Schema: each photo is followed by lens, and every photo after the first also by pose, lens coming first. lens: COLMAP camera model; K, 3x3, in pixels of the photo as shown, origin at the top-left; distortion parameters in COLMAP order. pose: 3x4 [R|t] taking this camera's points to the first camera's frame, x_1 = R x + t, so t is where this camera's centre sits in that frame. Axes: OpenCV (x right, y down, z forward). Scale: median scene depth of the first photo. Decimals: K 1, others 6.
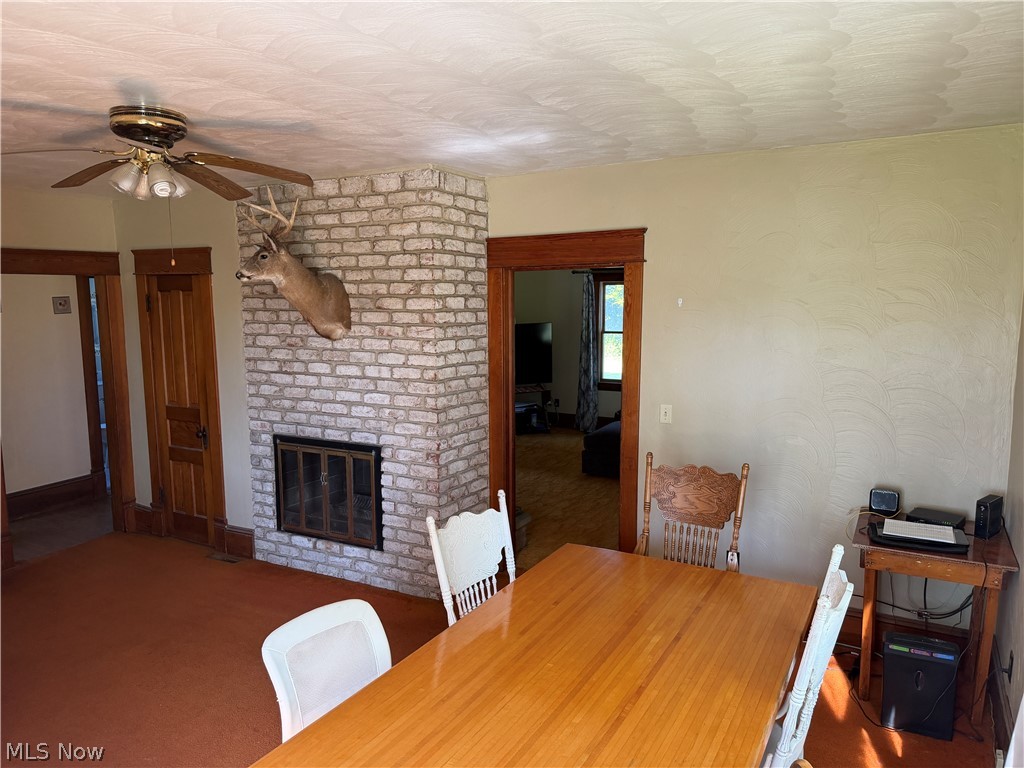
lens RADIAL K [[714.3, 0, 515.6], [0, 714.3, 385.4], [0, 0, 1]] dist [0.044576, -0.062975]
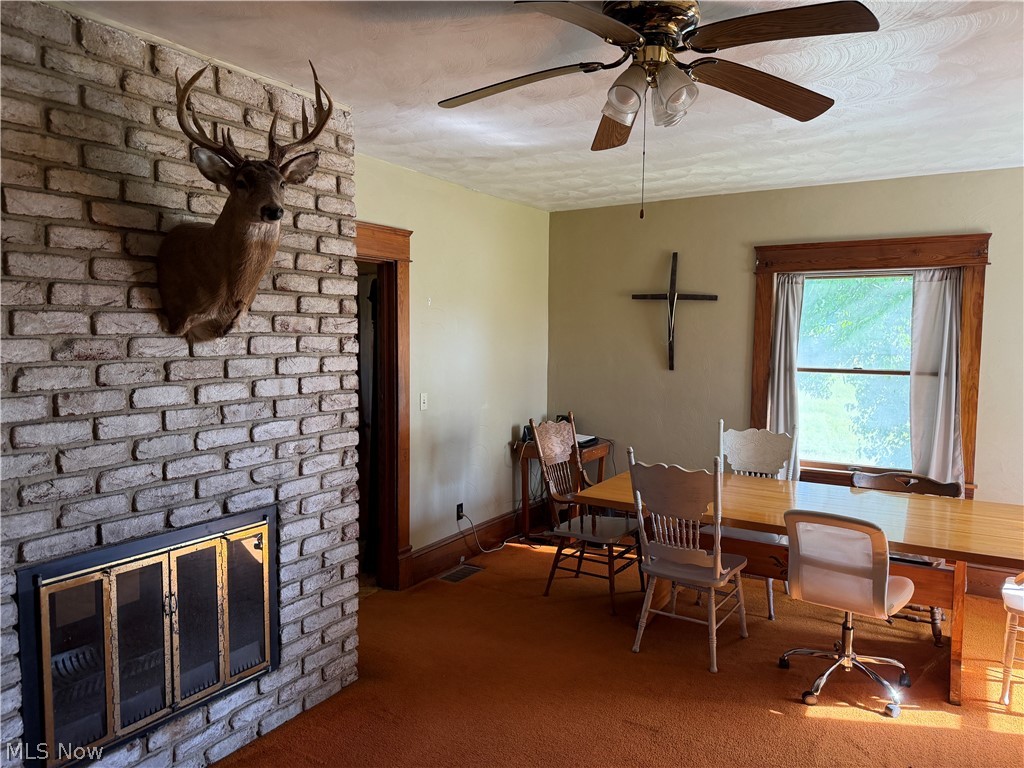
lens RADIAL K [[714.3, 0, 514.8], [0, 714.3, 382.8], [0, 0, 1]] dist [0.044576, -0.062975]
pose [[0.061711, -0.071068, 0.995561, -0.818813], [0.113675, 0.991472, 0.063729, -0.040261], [-0.991600, 0.109237, 0.069264, 0.739172]]
